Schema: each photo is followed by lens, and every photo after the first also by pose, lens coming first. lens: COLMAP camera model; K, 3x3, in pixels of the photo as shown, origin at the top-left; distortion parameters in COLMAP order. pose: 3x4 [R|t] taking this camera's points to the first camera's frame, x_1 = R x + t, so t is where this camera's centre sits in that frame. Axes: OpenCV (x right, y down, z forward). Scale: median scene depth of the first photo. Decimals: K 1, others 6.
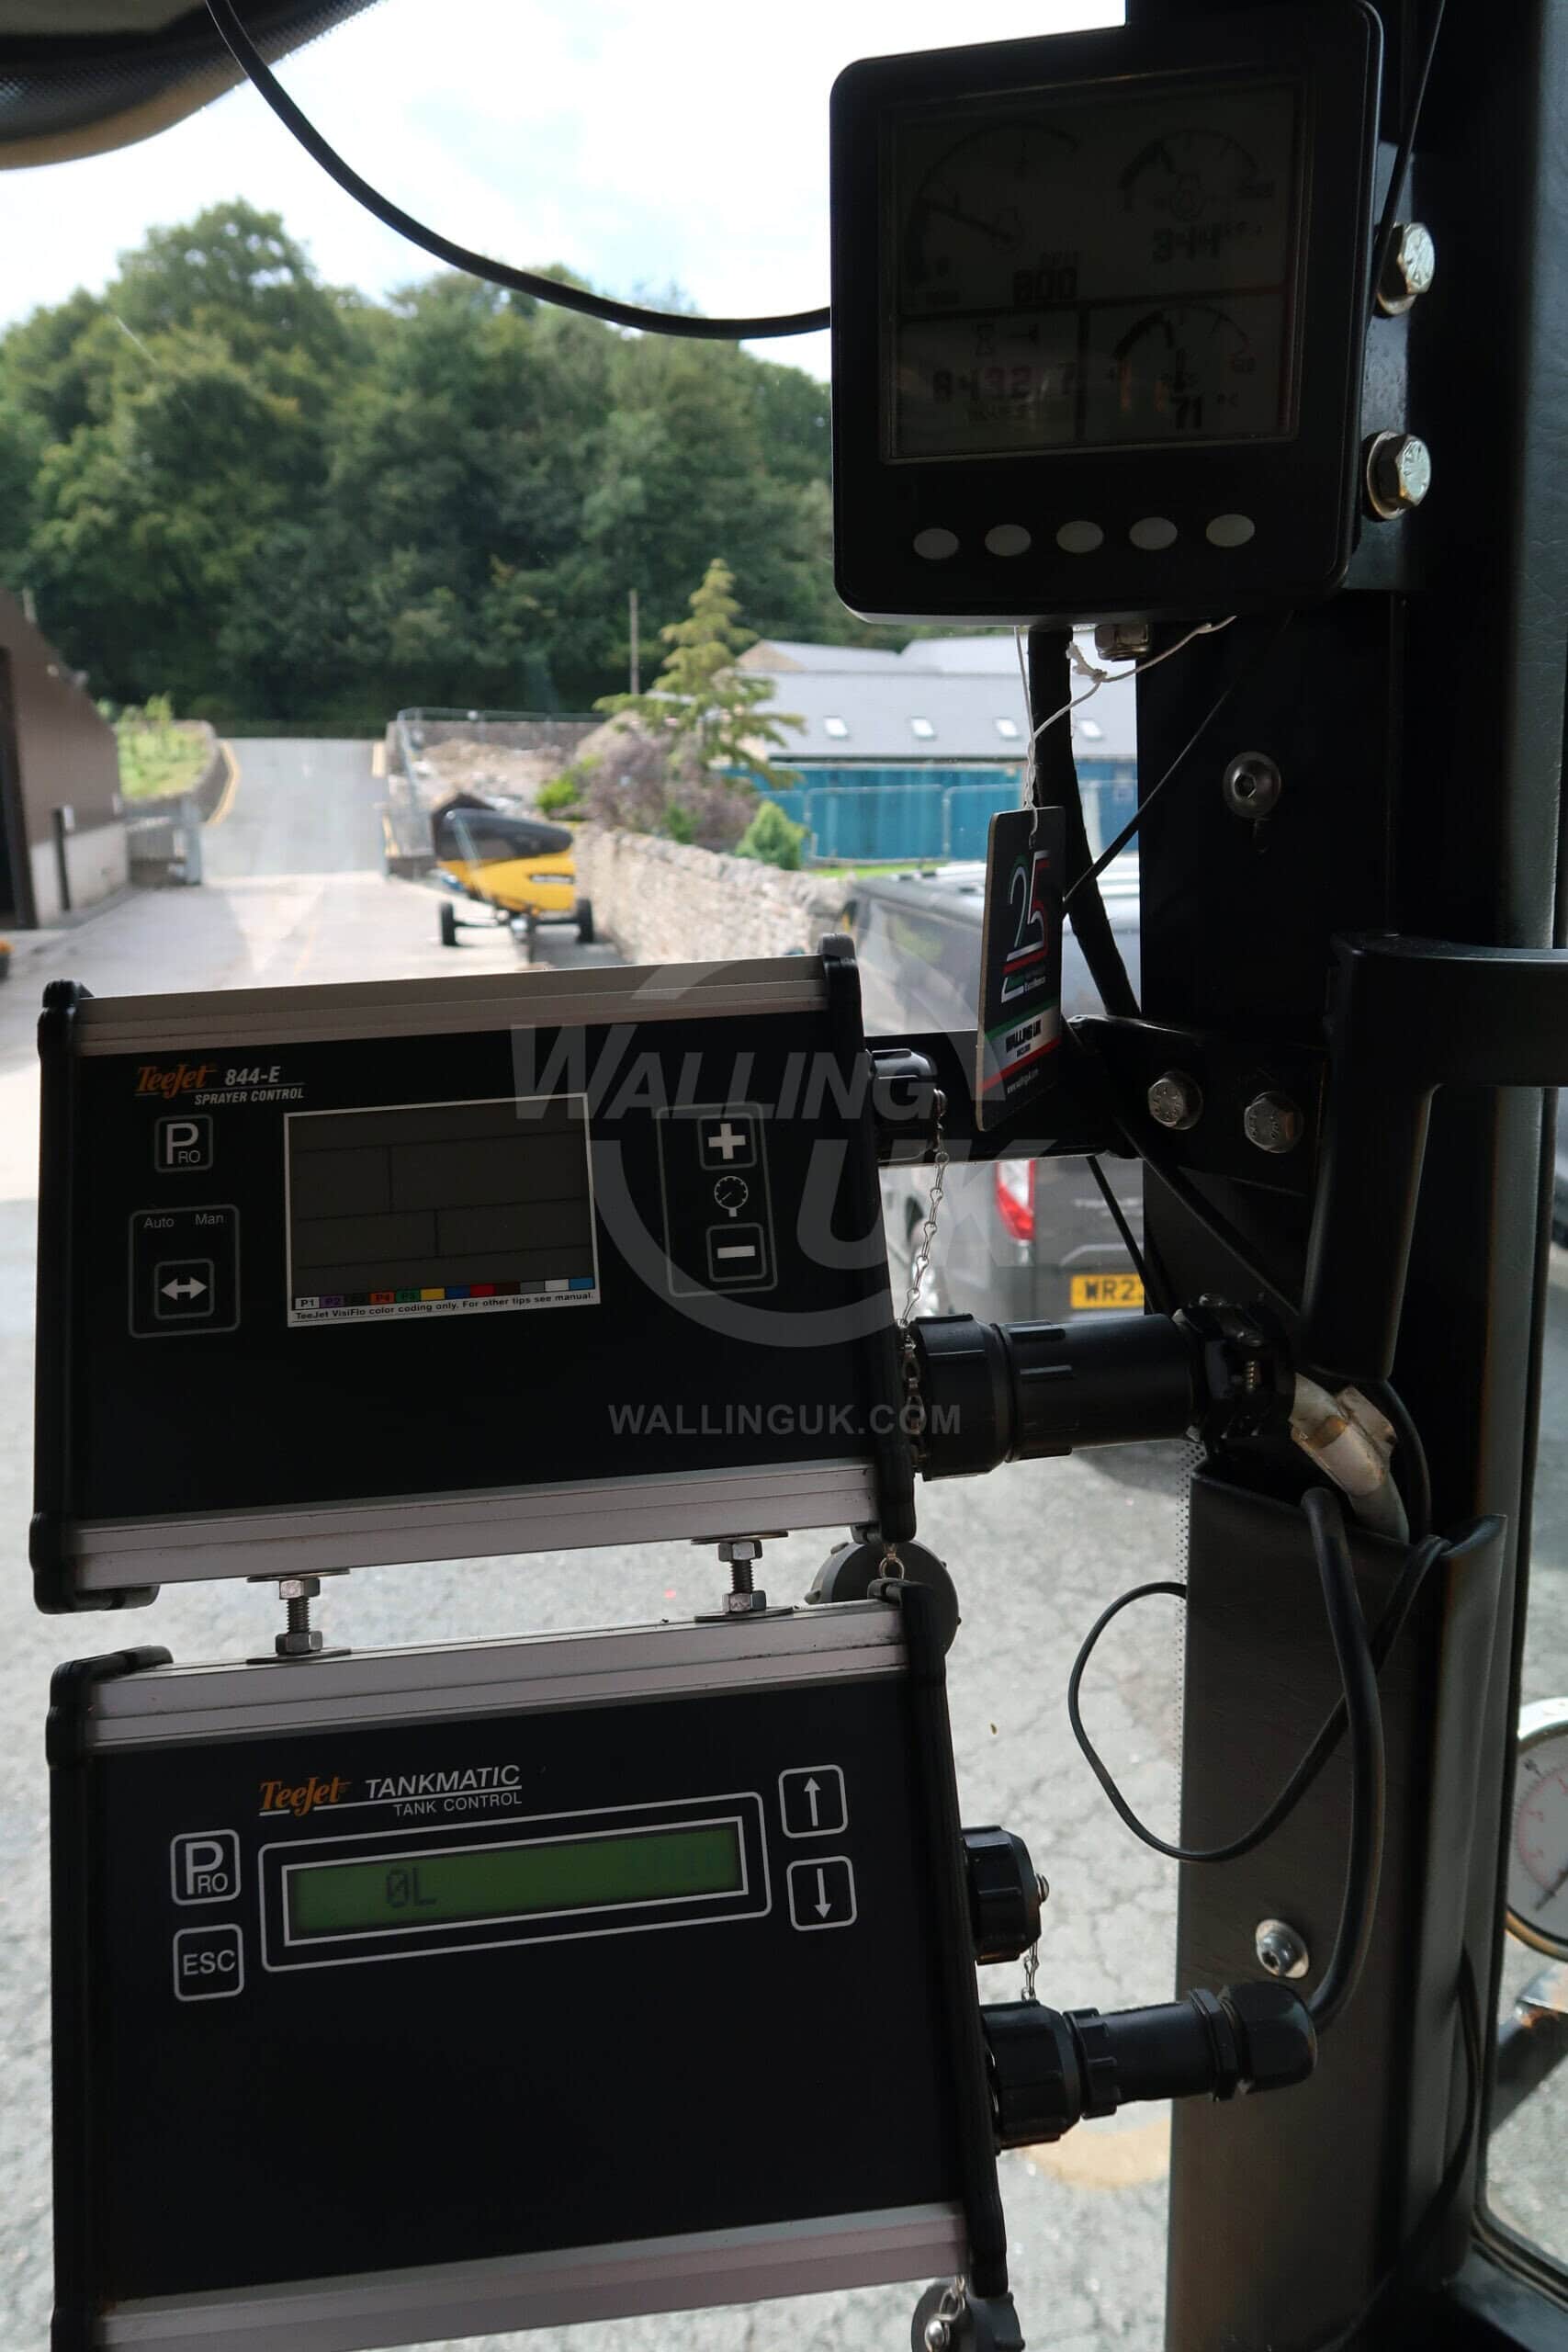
lens RADIAL K [[1754.0, 0, 784.0], [0, 1754.0, 1176.0], [0, 0, 1]] dist [-0.009364, -0.003546]
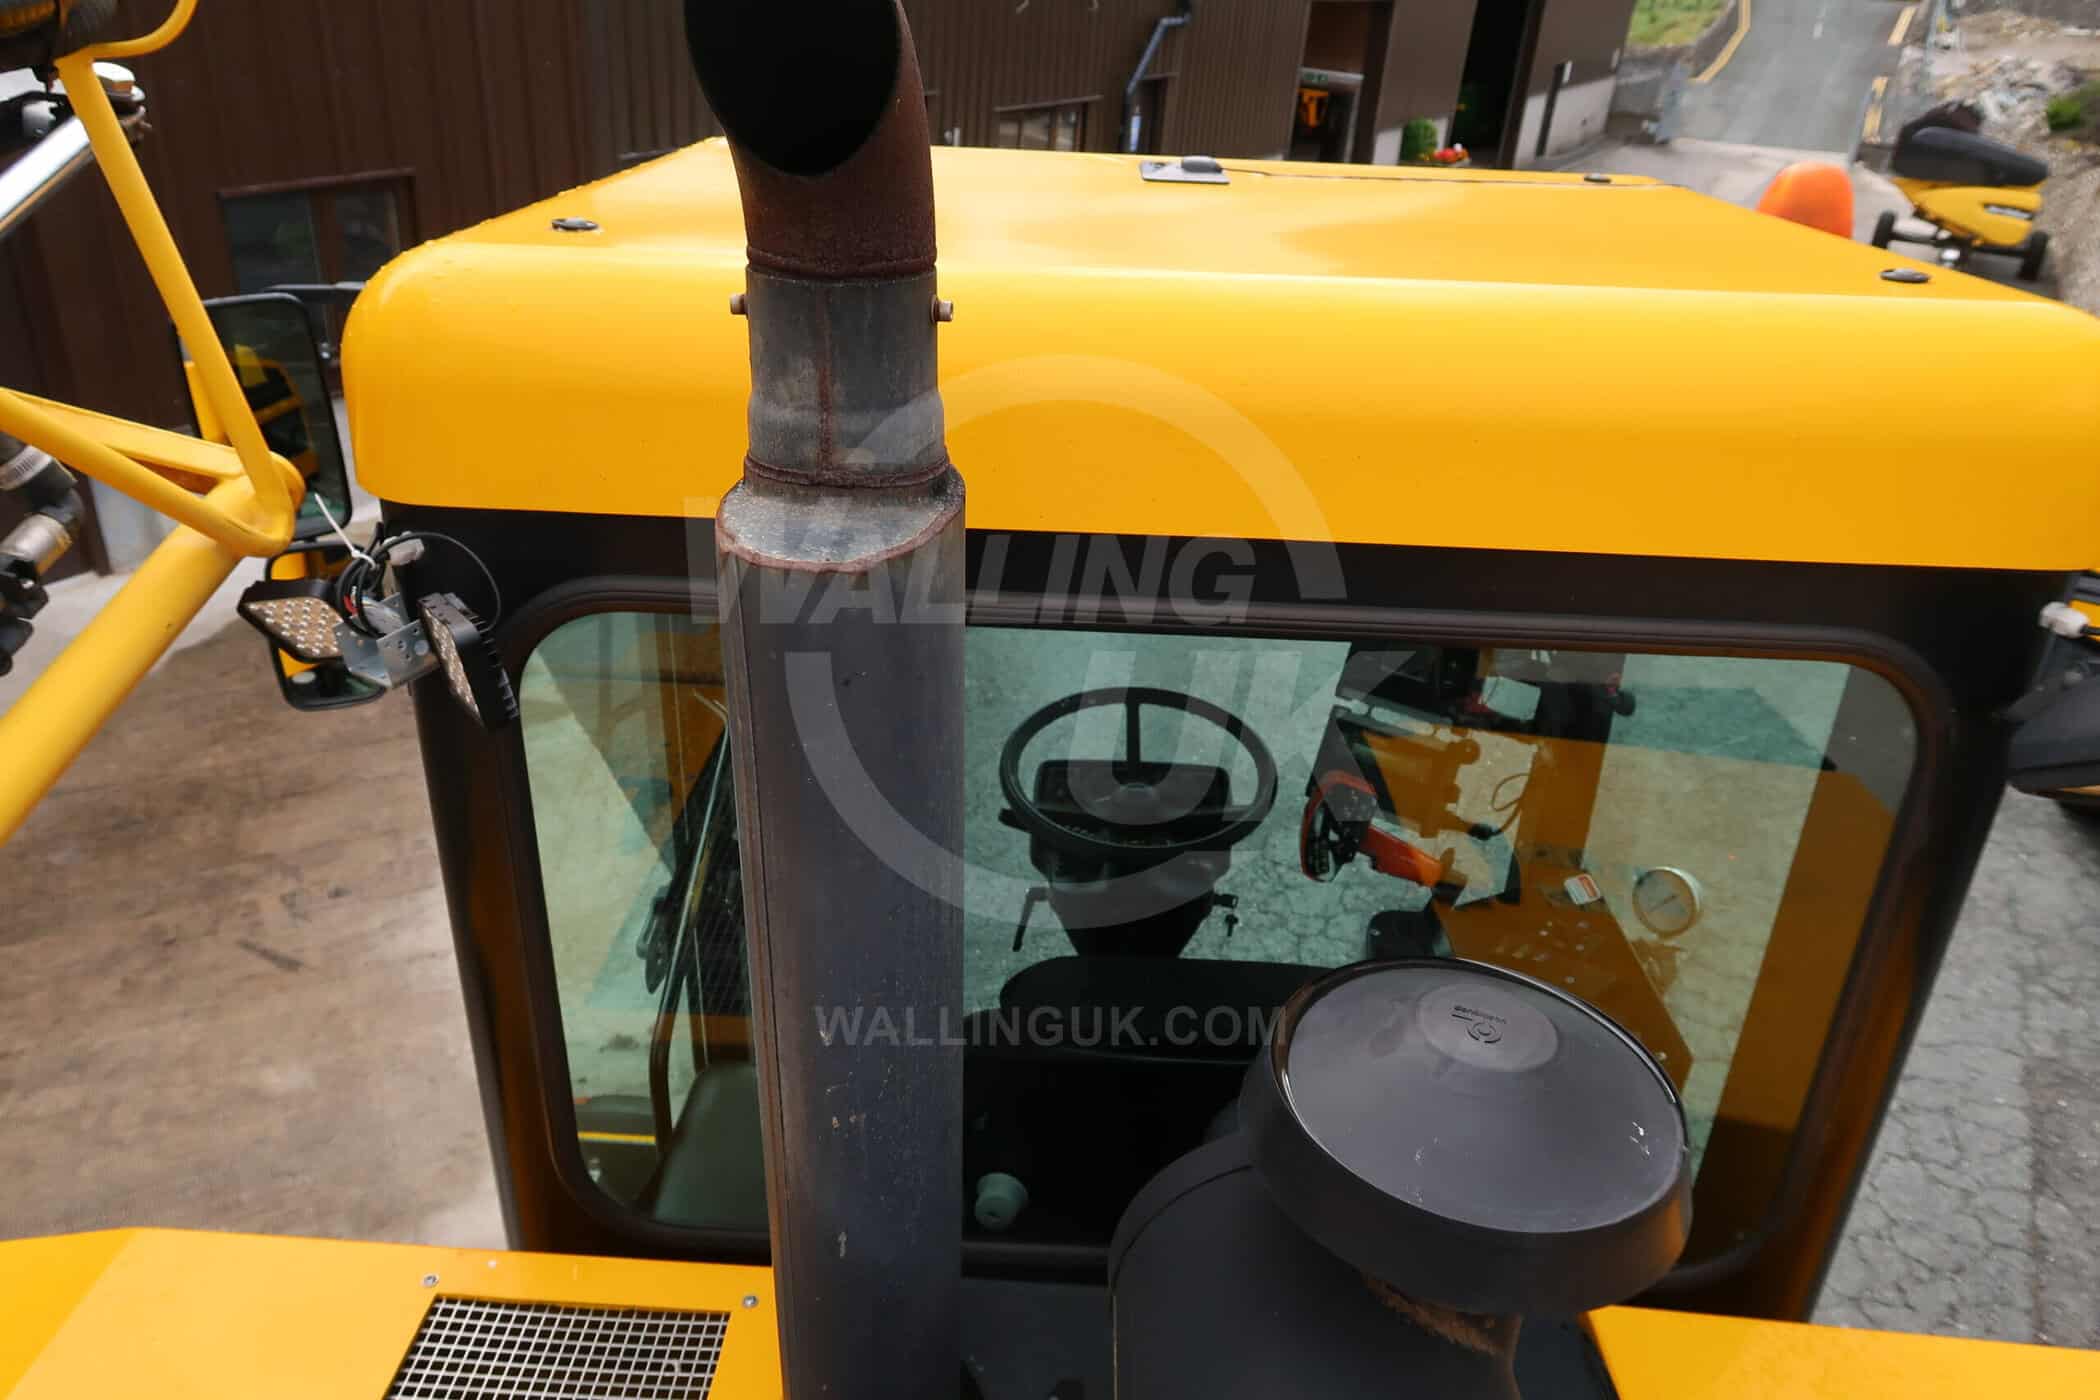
lens RADIAL K [[1566.2, 0, 1050.0], [0, 1566.2, 700.0], [0, 0, 1]] dist [-0.009364, -0.003546]
pose [[0.767690, 0.357552, -0.531797, 0.628533], [-0.251008, 0.931337, 0.263831, -0.339972], [0.589616, -0.069055, 0.804727, -1.454446]]
